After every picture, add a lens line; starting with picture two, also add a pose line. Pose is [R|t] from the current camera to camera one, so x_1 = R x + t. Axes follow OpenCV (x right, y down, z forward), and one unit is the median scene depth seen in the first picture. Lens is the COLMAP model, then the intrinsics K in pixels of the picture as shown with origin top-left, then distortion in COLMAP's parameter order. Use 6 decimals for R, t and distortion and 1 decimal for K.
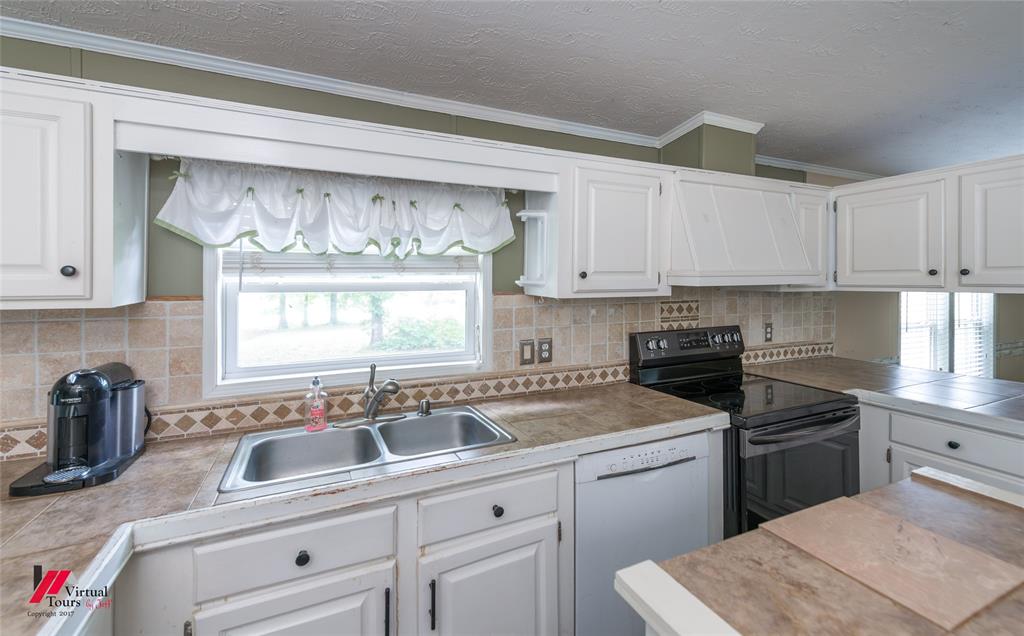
lens RADIAL K [[405.5, 0, 486.2], [0, 405.5, 272.9], [0, 0, 1]] dist [0.008626, -0.002809]
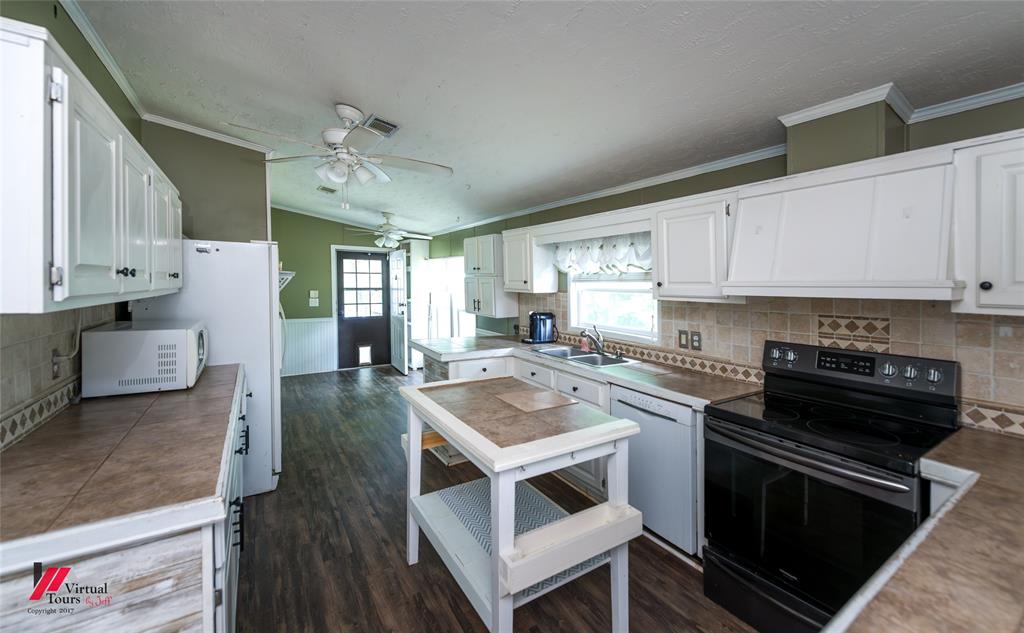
lens RADIAL K [[405.5, 0, 527.5], [0, 405.5, 283.4], [0, 0, 1]] dist [0.008626, -0.002809]
pose [[0.170367, 0.005388, -0.985366, 1.346296], [0.007392, 0.999950, 0.006746, -0.010719], [0.985353, -0.008433, 0.170319, 0.225185]]
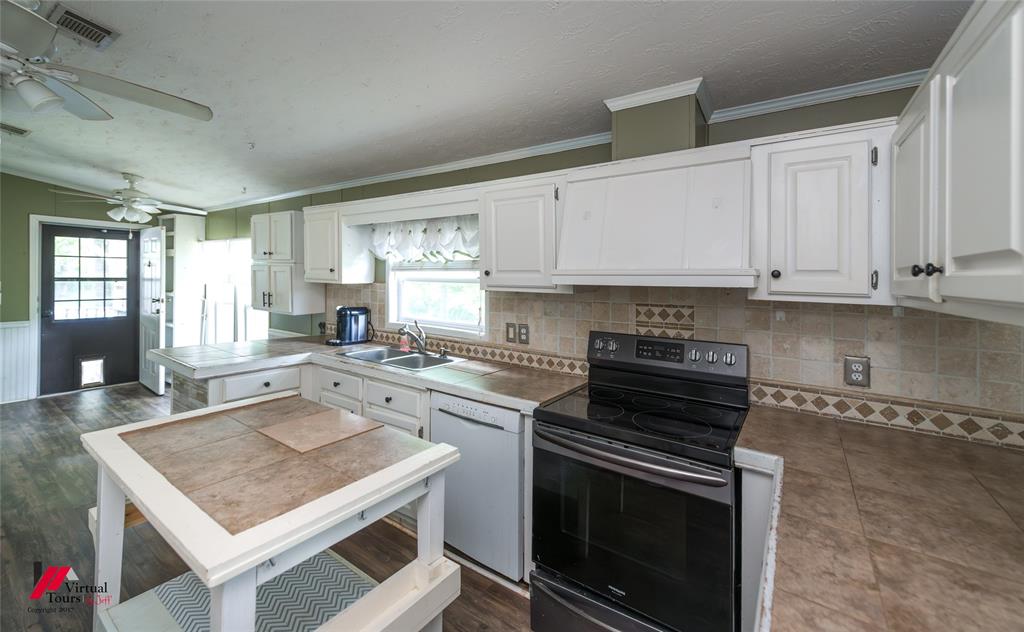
lens RADIAL K [[405.5, 0, 518.2], [0, 405.5, 270.8], [0, 0, 1]] dist [0.008626, -0.002809]
pose [[0.529439, -0.001621, -0.848347, 1.182618], [-0.002485, 0.999991, -0.003461, 0.000776], [0.848345, 0.003940, 0.529430, 0.317255]]
